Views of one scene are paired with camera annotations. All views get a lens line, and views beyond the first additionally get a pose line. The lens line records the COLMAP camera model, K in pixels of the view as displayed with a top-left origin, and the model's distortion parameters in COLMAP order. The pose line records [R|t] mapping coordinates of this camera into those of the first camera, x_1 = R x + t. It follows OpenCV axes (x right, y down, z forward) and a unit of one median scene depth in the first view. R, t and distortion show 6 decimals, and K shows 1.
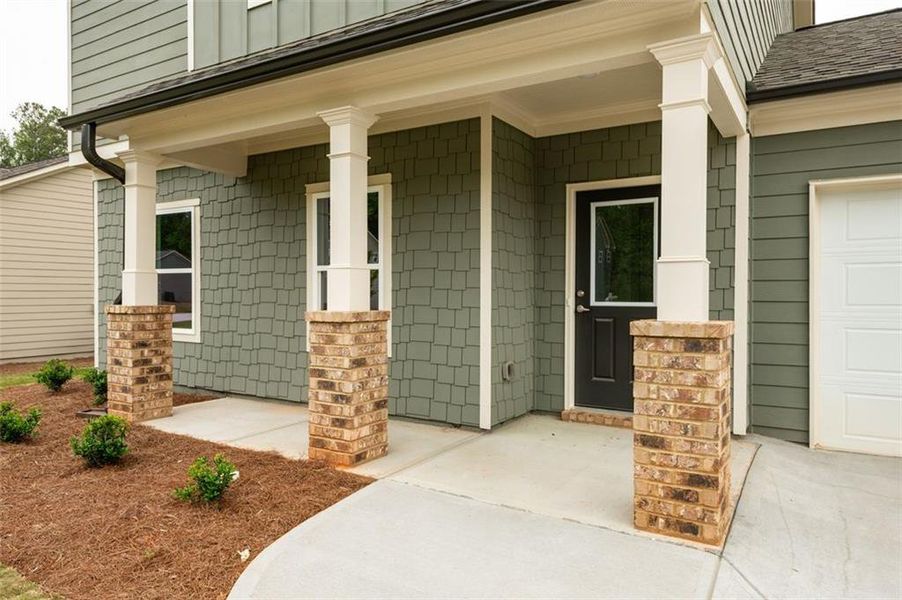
lens RADIAL K [[604.1, 0, 451.0], [0, 604.1, 300.0], [0, 0, 1]] dist [0.027381, 0.000042]
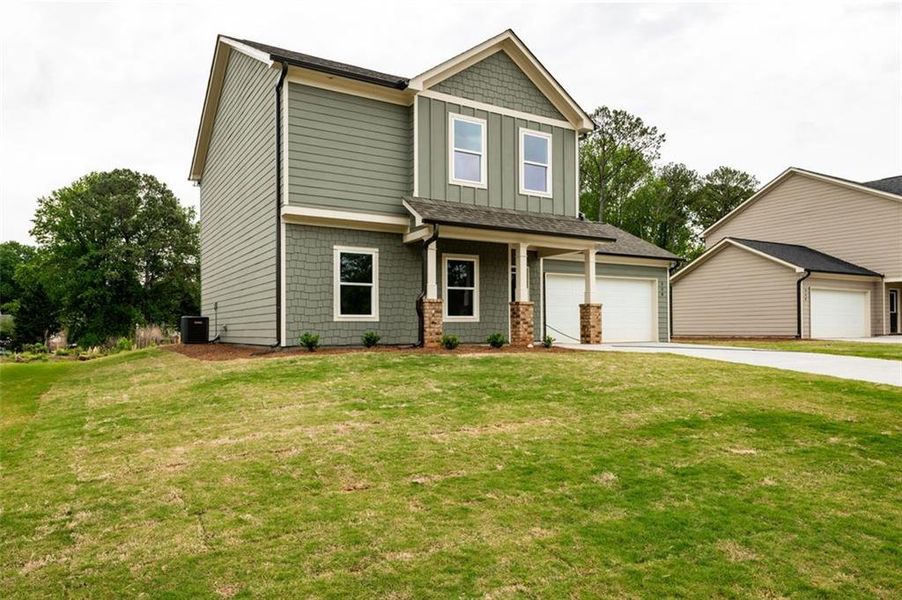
lens RADIAL K [[604.1, 0, 451.0], [0, 604.1, 300.0], [0, 0, 1]] dist [0.027381, 0.000042]
pose [[0.440562, 0.039242, 0.896864, -2.622932], [0.022793, 0.998233, -0.054874, 0.144092], [-0.897433, 0.044618, 0.438889, -0.093577]]
